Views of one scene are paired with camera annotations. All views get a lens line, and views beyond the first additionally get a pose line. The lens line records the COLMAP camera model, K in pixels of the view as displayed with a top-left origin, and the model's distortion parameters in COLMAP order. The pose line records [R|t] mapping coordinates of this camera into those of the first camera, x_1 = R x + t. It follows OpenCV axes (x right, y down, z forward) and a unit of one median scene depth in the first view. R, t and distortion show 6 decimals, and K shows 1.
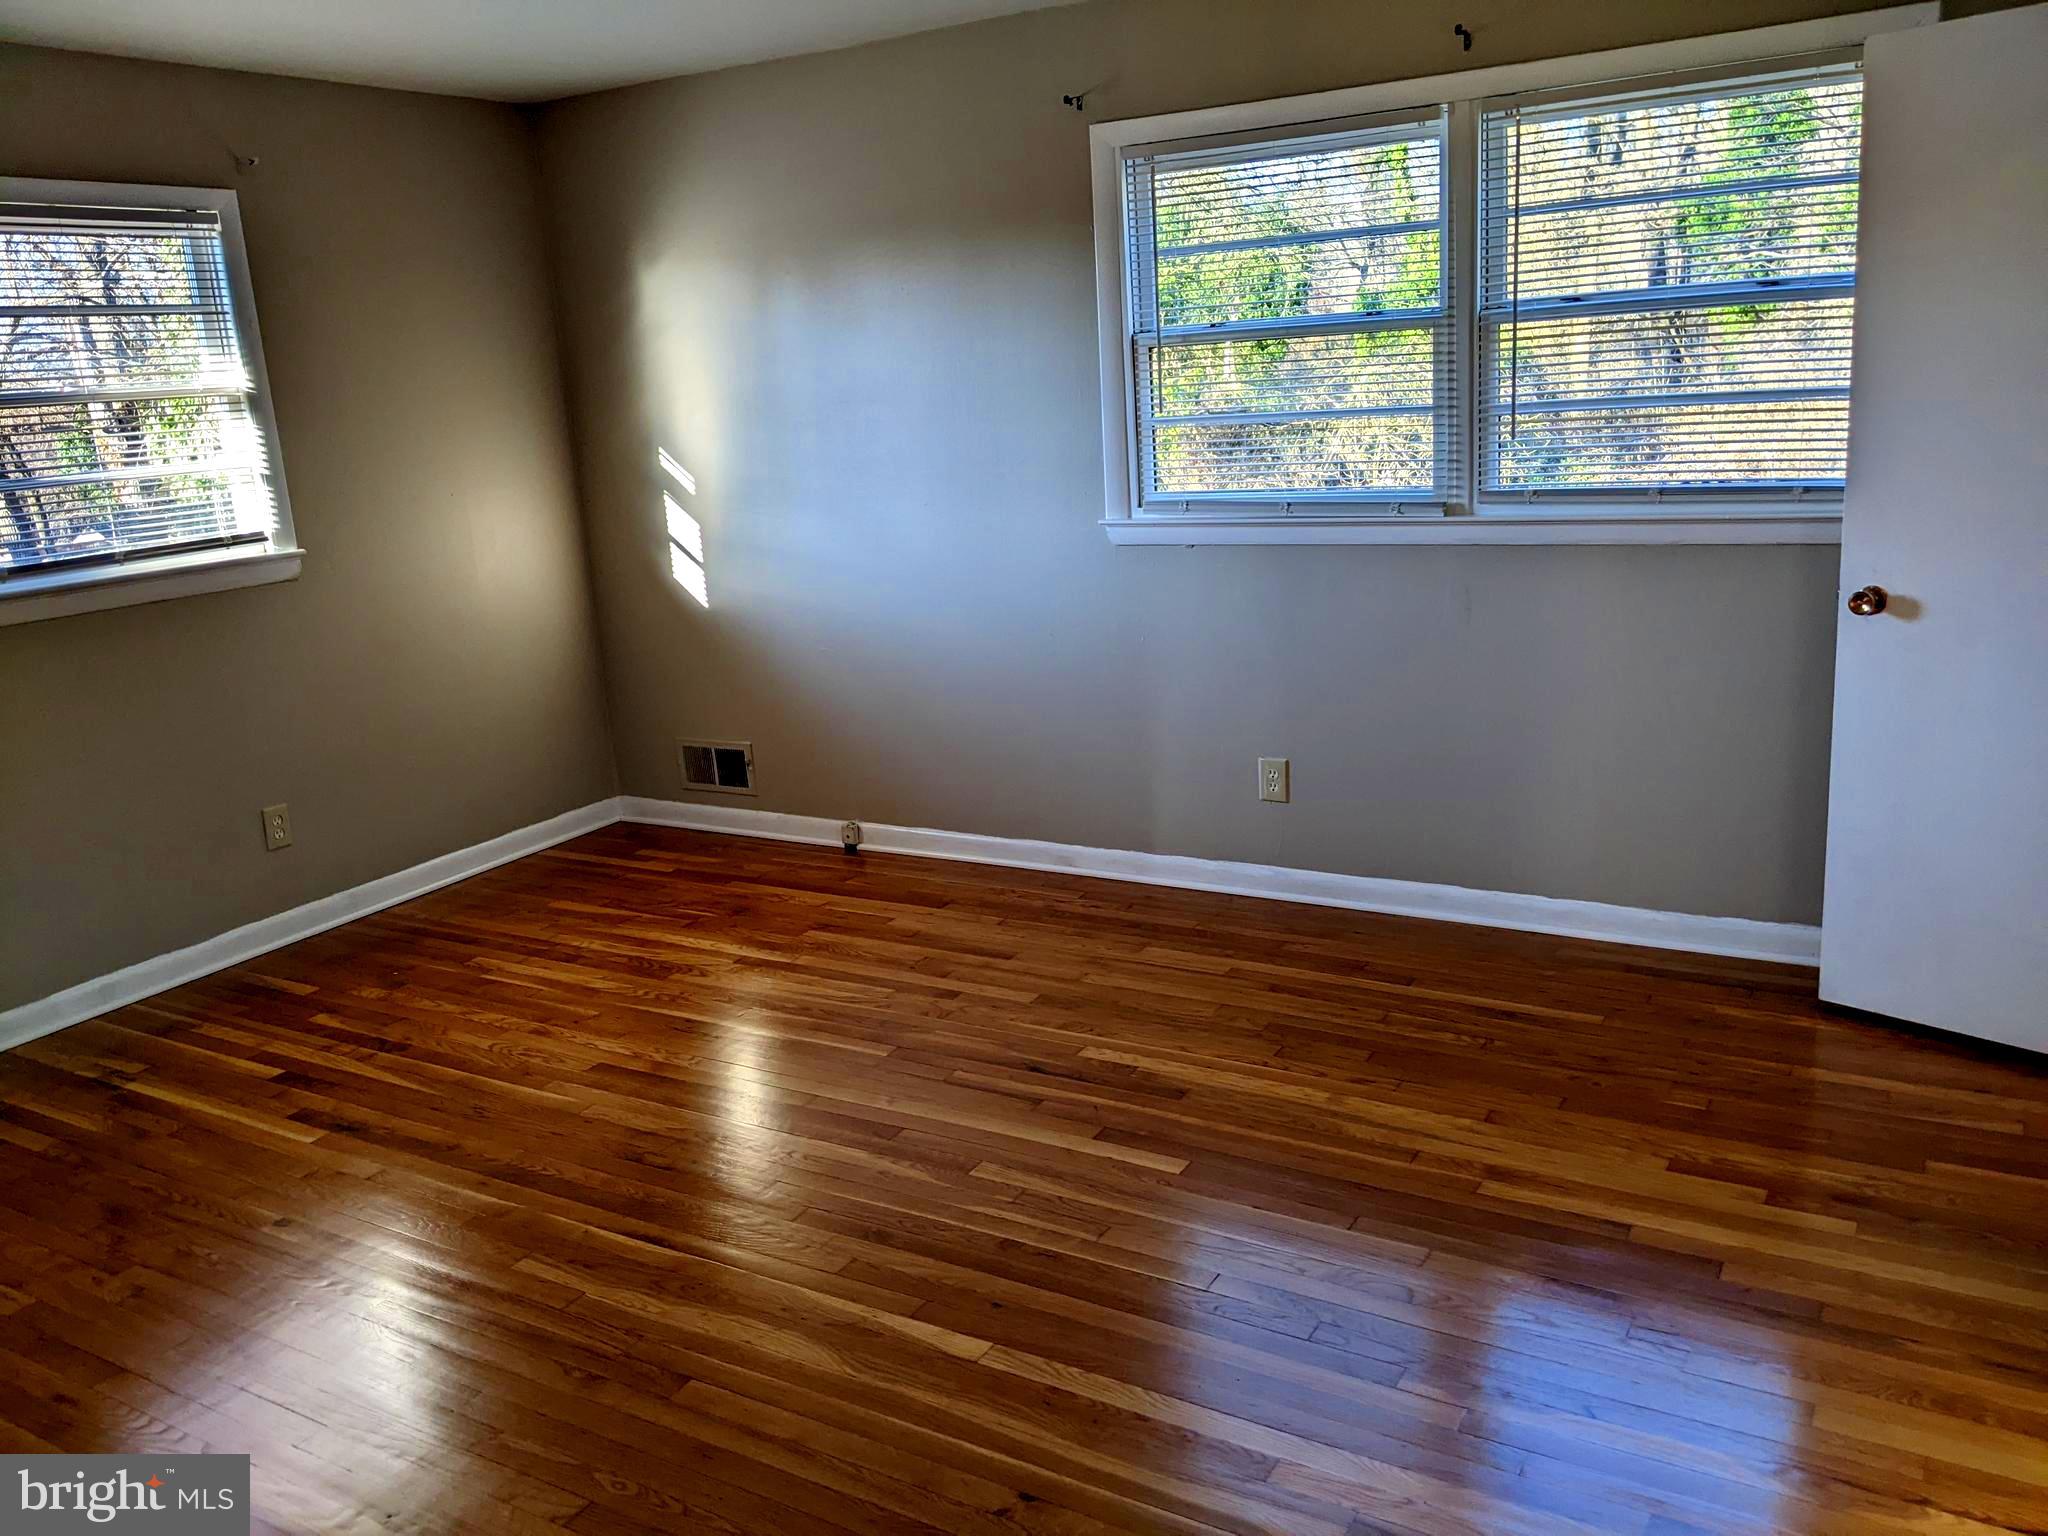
lens RADIAL K [[1629.6, 0, 1022.1], [0, 1629.6, 753.5], [0, 0, 1]] dist [0.067539, -0.101167]
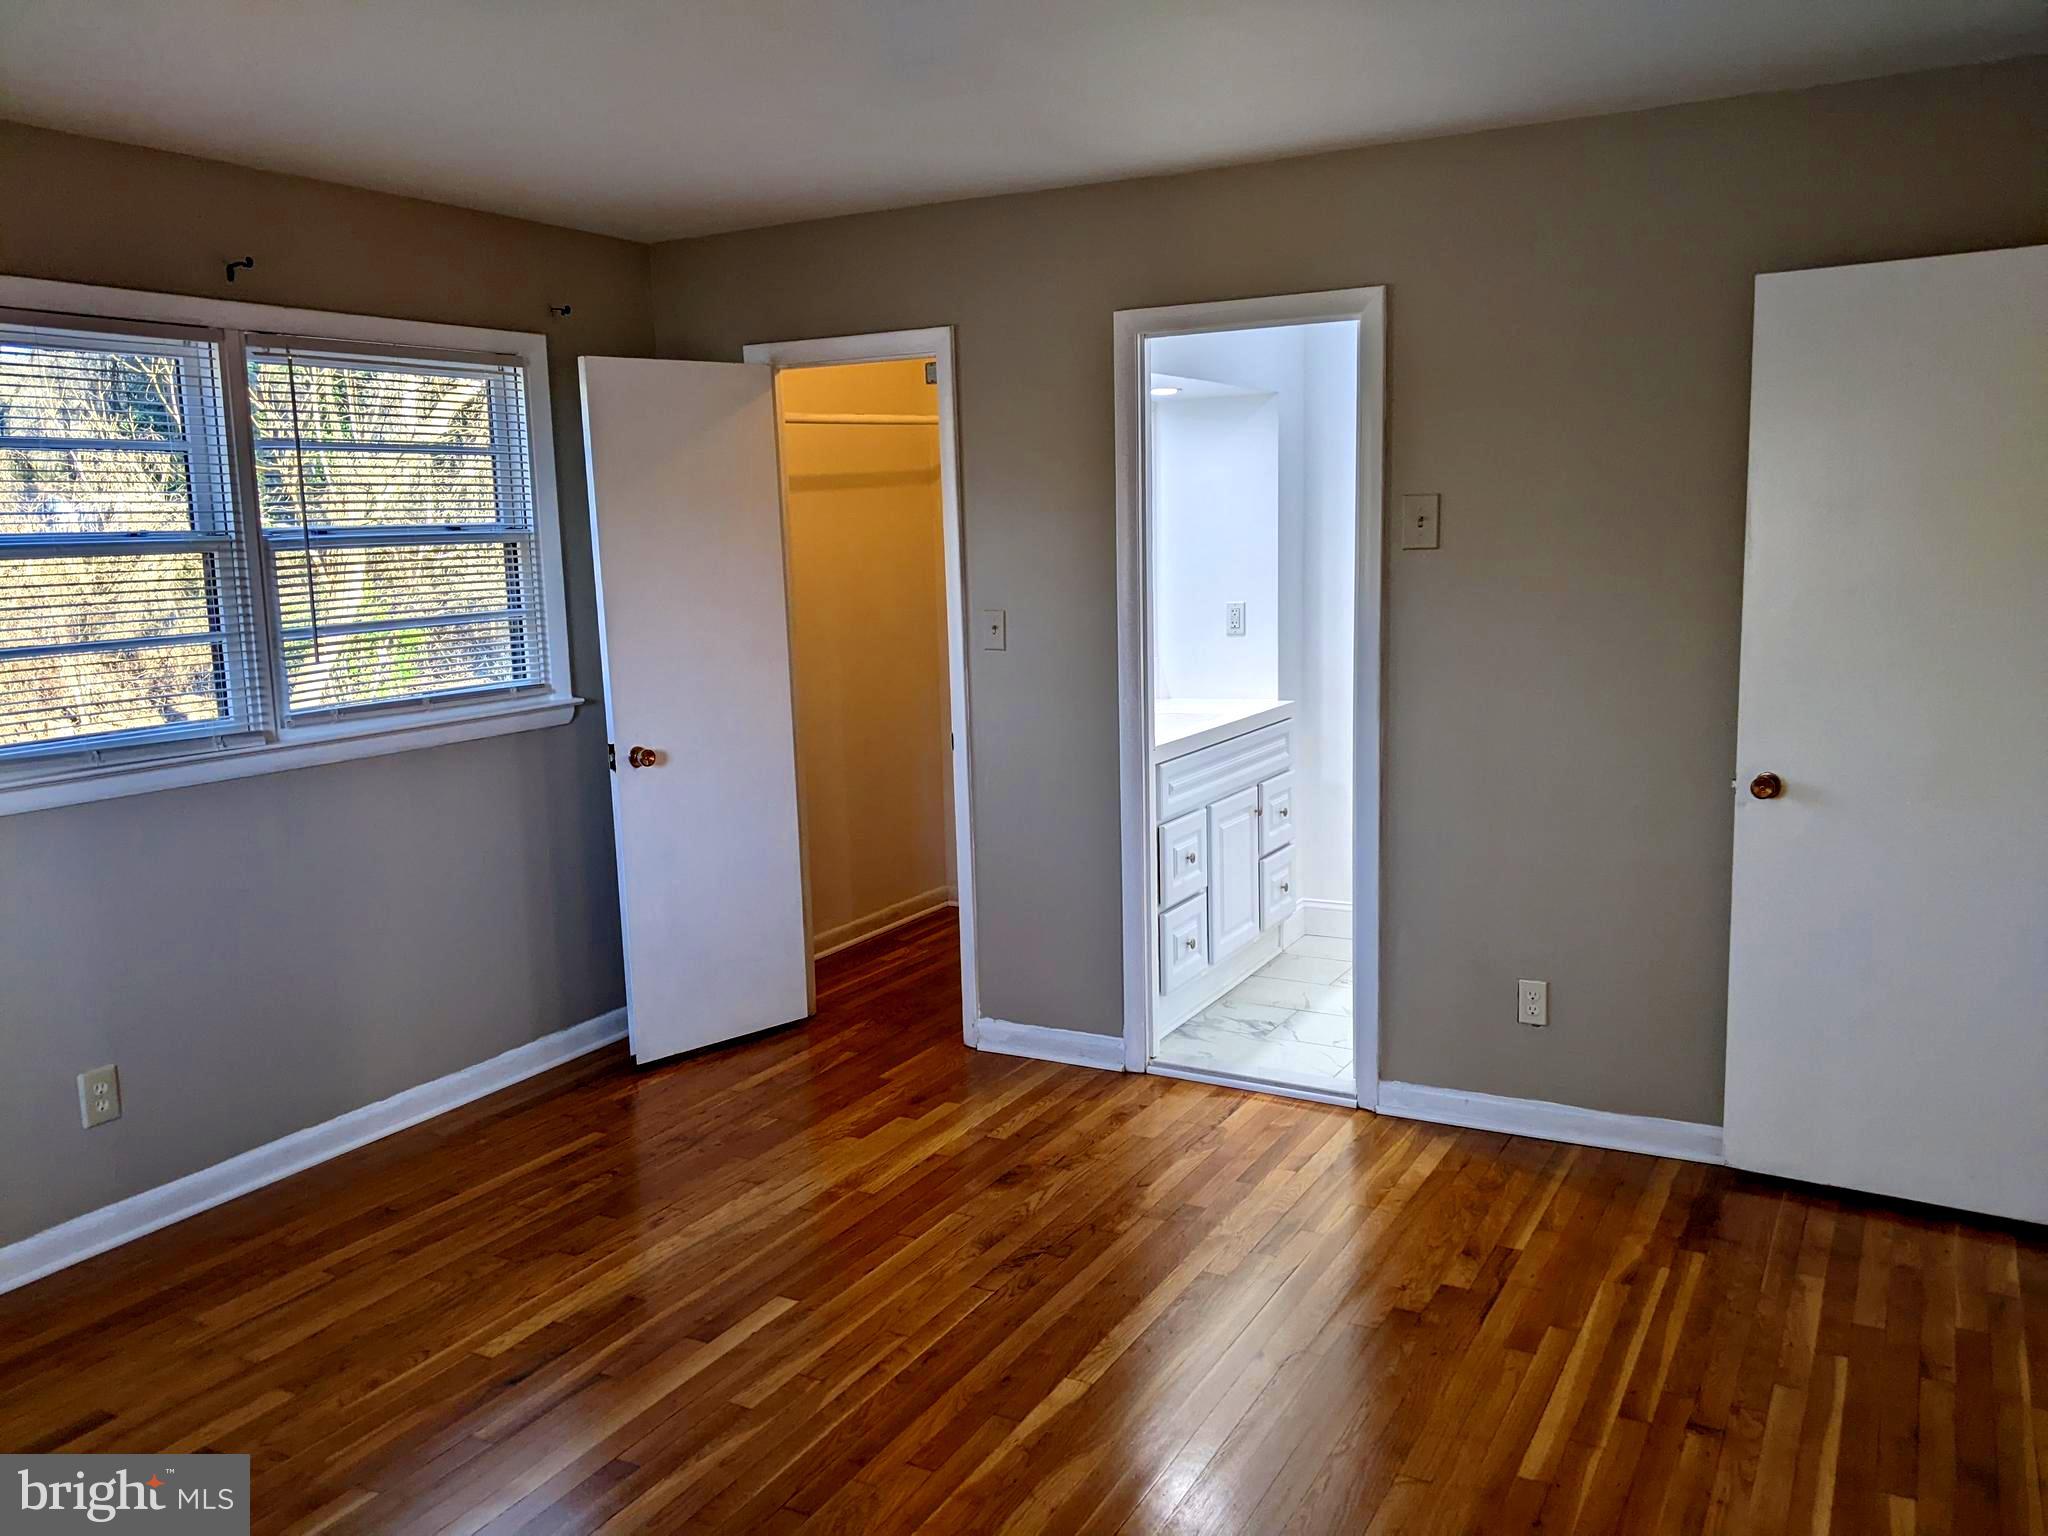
lens RADIAL K [[1629.6, 0, 1002.2], [0, 1629.6, 779.2], [0, 0, 1]] dist [0.067539, -0.101167]
pose [[-0.022577, -0.093553, 0.995358, -0.707189], [0.261946, 0.960276, 0.096197, -0.104505], [-0.964818, 0.262902, 0.002826, 0.585126]]
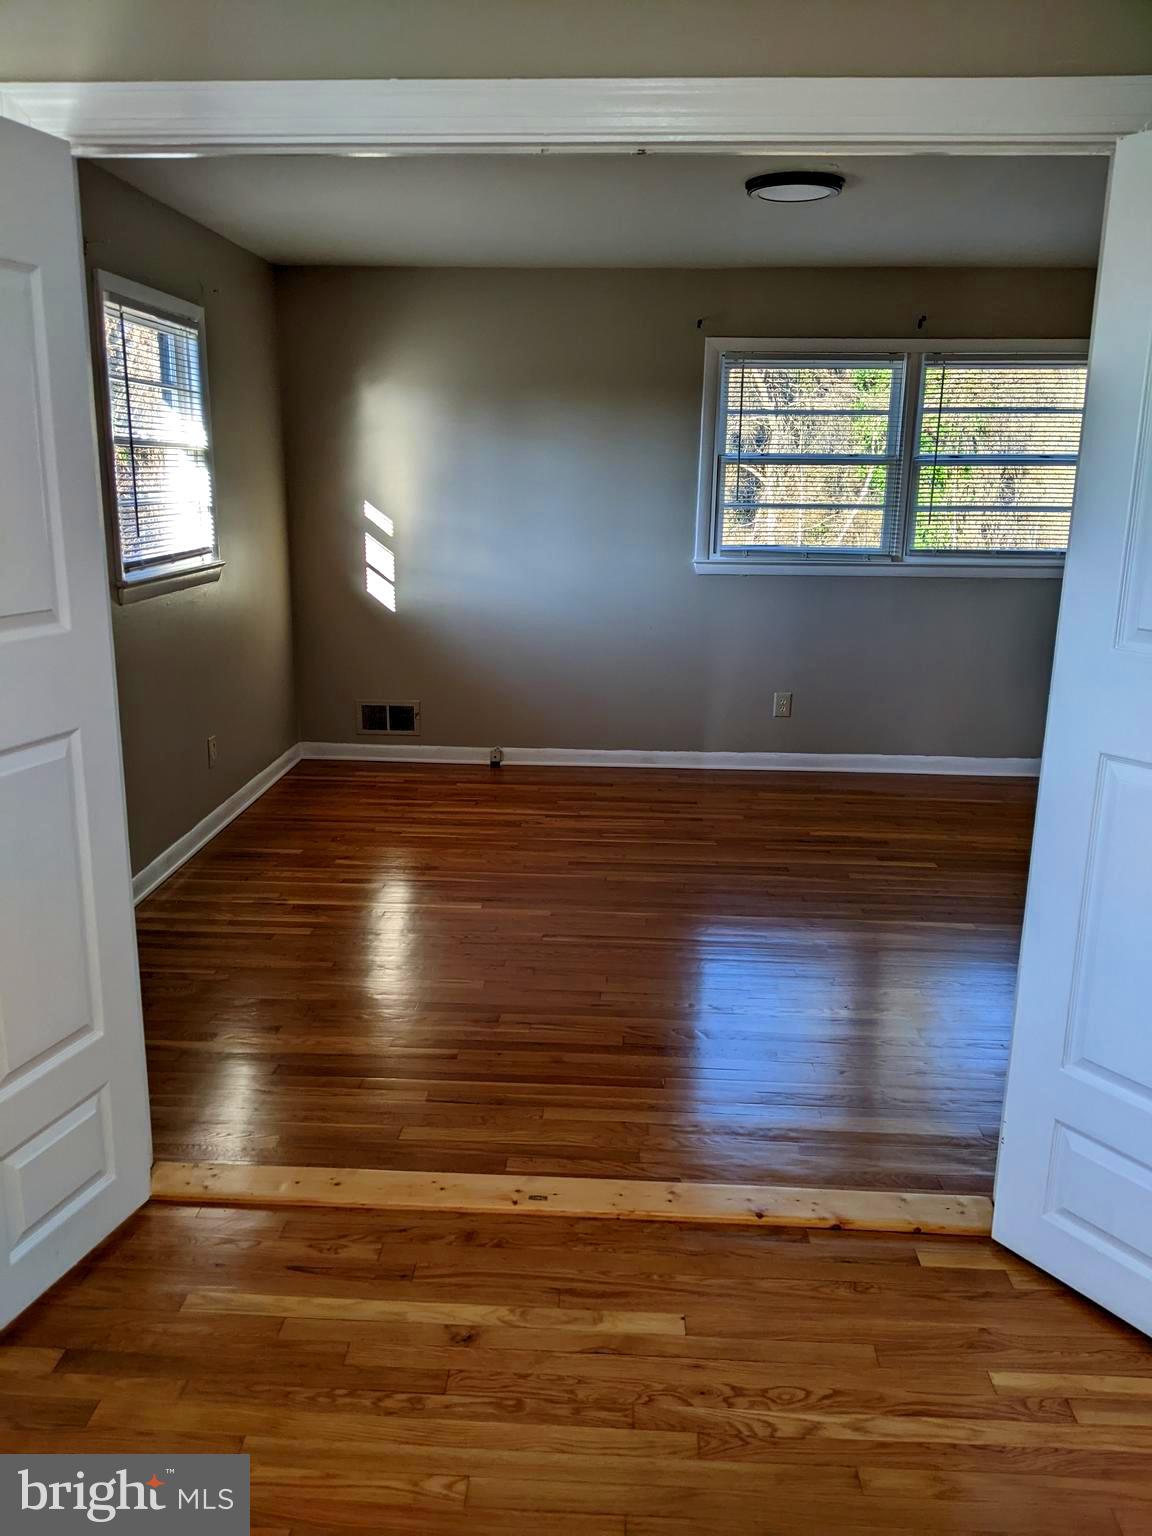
lens RADIAL K [[1222.2, 0, 583.6], [0, 1222.2, 776.0], [0, 0, 1]] dist [0.067539, -0.101167]
pose [[0.878974, -0.044469, 0.474791, -0.772250], [0.044987, 0.998935, 0.010277, 0.079412], [-0.474742, 0.012327, 0.880039, -0.116873]]
